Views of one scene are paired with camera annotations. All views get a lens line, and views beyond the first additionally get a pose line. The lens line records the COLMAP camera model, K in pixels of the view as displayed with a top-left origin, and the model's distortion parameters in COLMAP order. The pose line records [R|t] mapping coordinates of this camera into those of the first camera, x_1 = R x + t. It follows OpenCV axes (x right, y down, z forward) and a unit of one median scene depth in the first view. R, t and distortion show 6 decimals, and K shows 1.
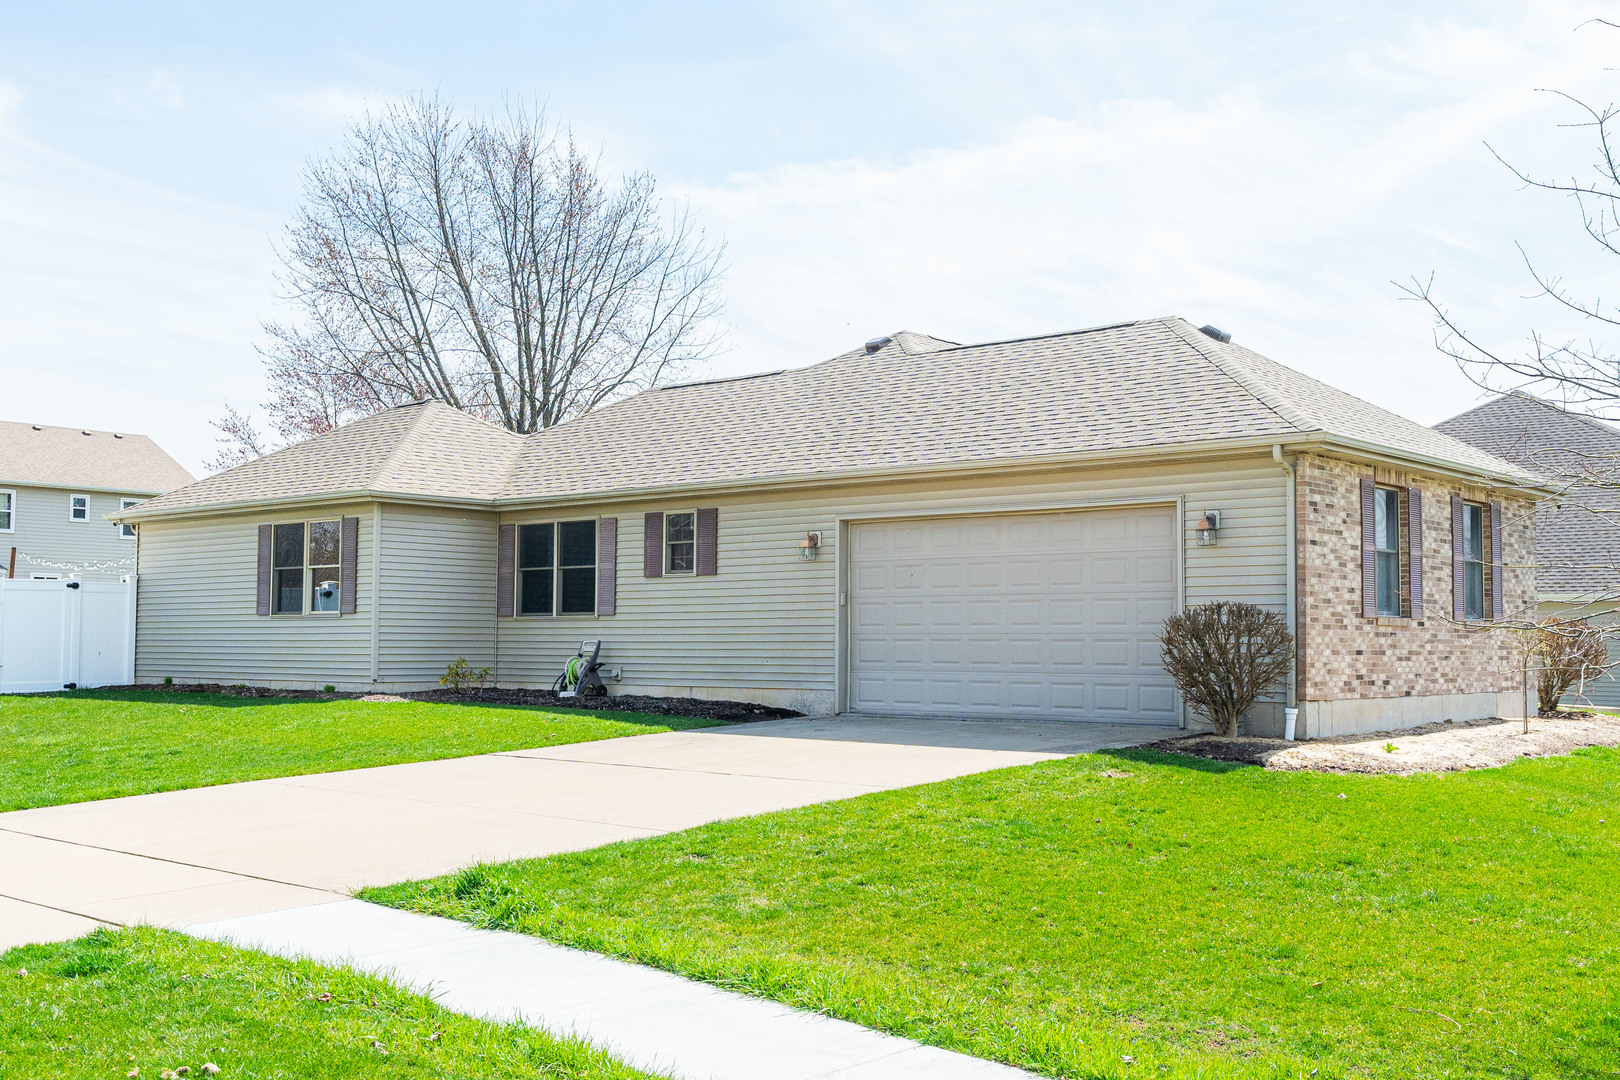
lens RADIAL K [[1744.4, 0, 810.0], [0, 1744.4, 540.0], [0, 0, 1]] dist [-0.004879, -0.011803]
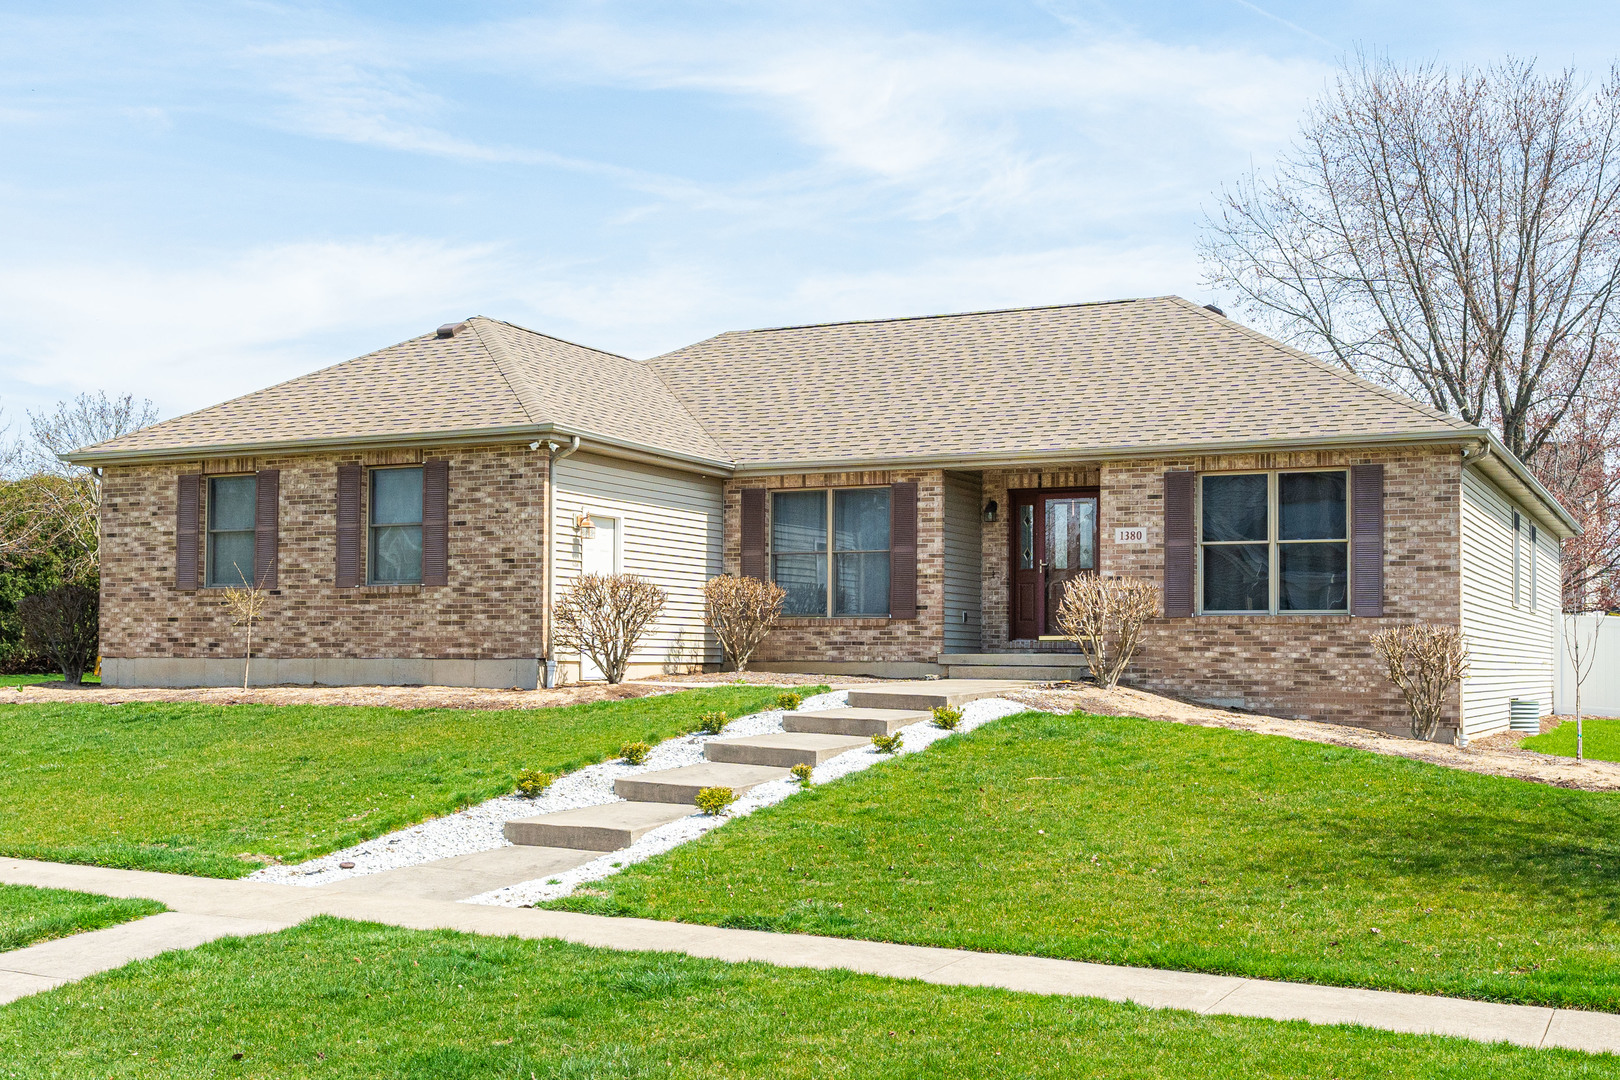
lens RADIAL K [[1744.4, 0, 810.0], [0, 1744.4, 540.0], [0, 0, 1]] dist [-0.004879, -0.011803]
pose [[0.255937, -0.062239, -0.964688, 1.622391], [0.060672, 0.996992, -0.048227, 0.096051], [0.964788, -0.046187, 0.258943, 1.131338]]
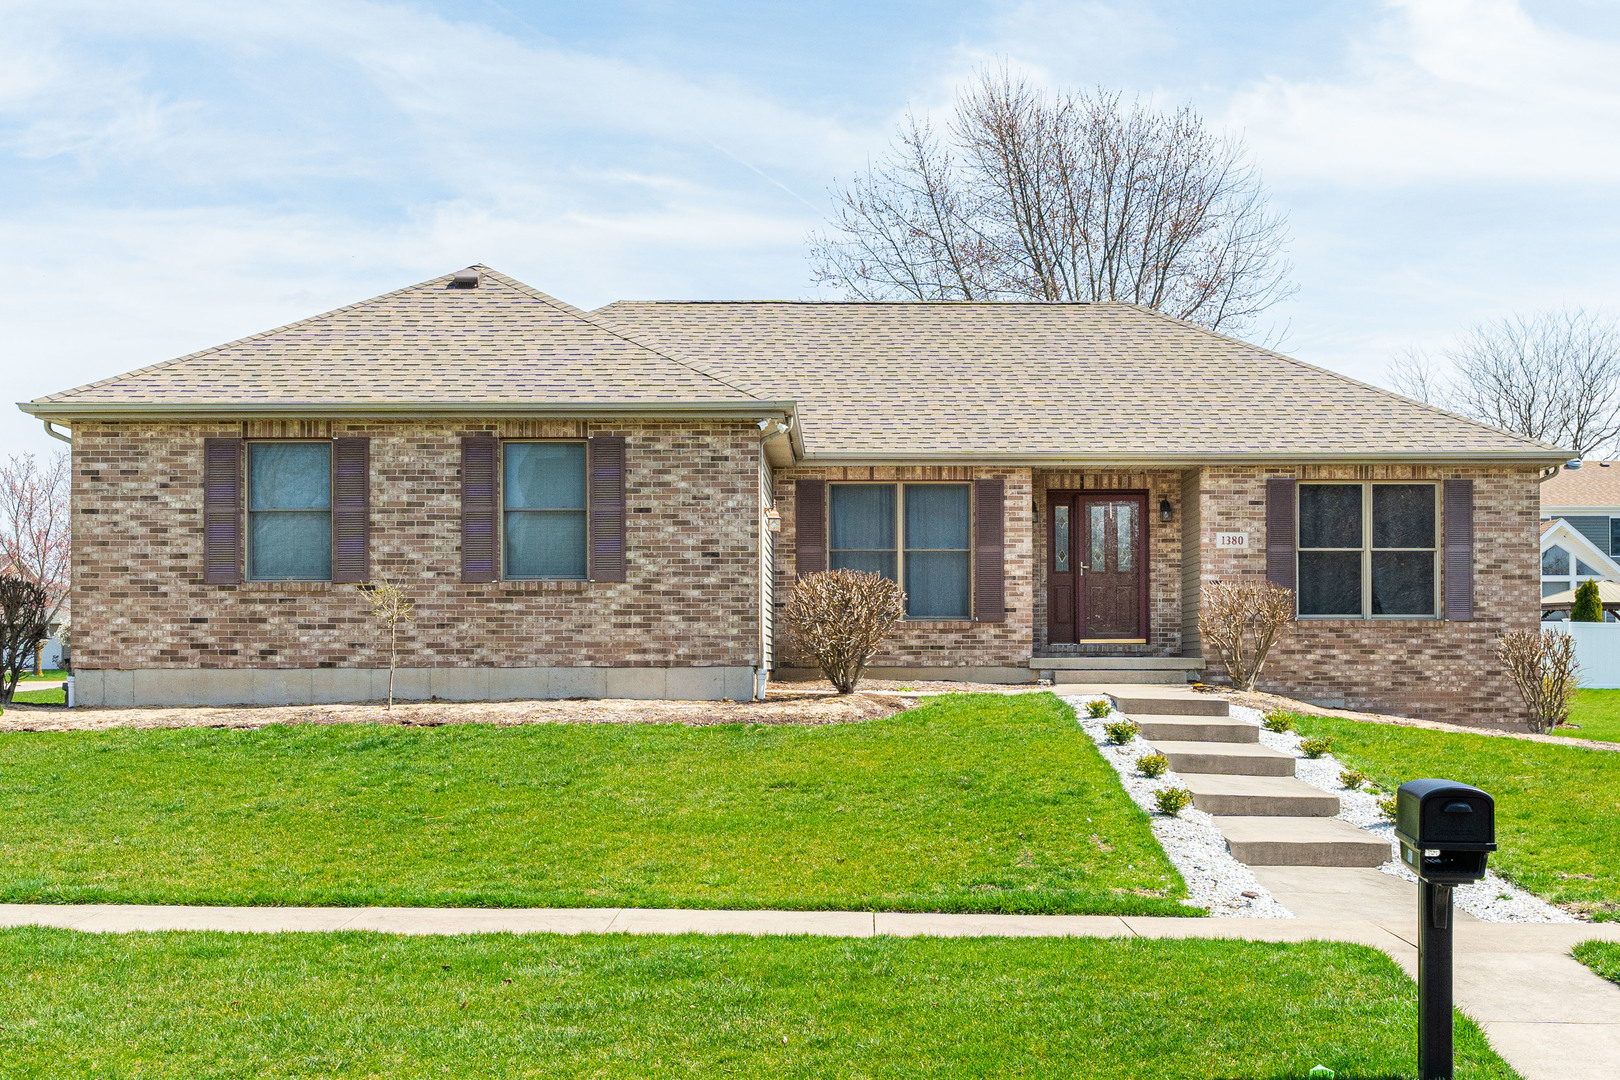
lens RADIAL K [[1838.7, 0, 809.8], [0, 1838.7, 602.3], [0, 0, 1]] dist [-0.002137, 0.003875]
pose [[0.640150, -0.024845, -0.767848, 1.324261], [0.053534, 0.998490, 0.012323, 0.060928], [0.766383, -0.048995, 0.640513, 0.618960]]
